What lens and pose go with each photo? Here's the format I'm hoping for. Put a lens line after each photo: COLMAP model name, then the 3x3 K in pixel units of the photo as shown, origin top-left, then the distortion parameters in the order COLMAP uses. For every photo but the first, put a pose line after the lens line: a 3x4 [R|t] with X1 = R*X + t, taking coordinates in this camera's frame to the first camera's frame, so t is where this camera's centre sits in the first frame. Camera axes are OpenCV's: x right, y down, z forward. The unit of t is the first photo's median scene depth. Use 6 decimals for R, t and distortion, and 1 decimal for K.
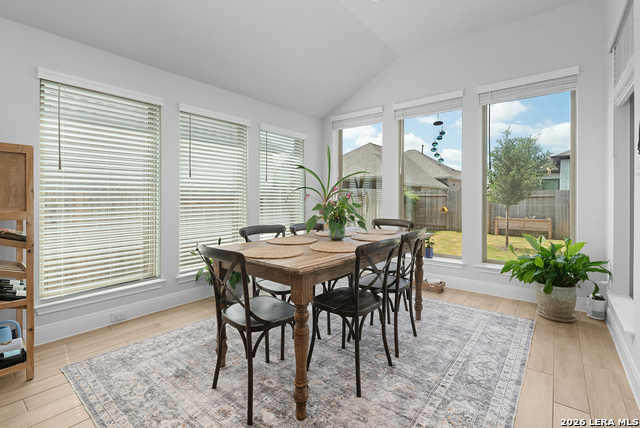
lens RADIAL K [[296.8, 0, 322.0], [0, 296.8, 200.3], [0, 0, 1]] dist [0.001302, -0.000019]
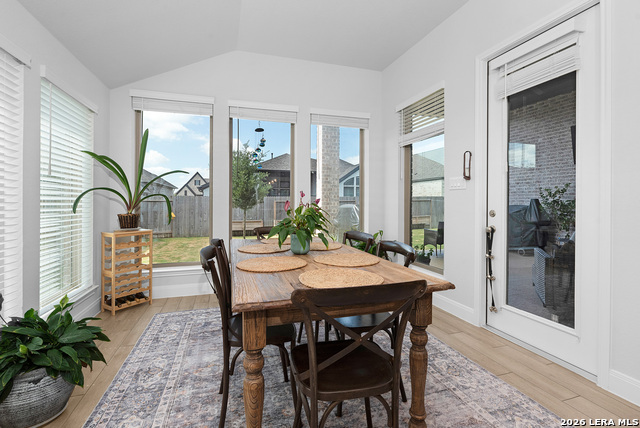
lens RADIAL K [[296.8, 0, 322.0], [0, 296.8, 200.3], [0, 0, 1]] dist [0.001302, -0.000019]
pose [[0.546745, 0.004064, 0.837289, -0.343451], [0.009727, 0.999890, -0.011205, -0.004914], [-0.837242, 0.014270, 0.546646, 0.266497]]
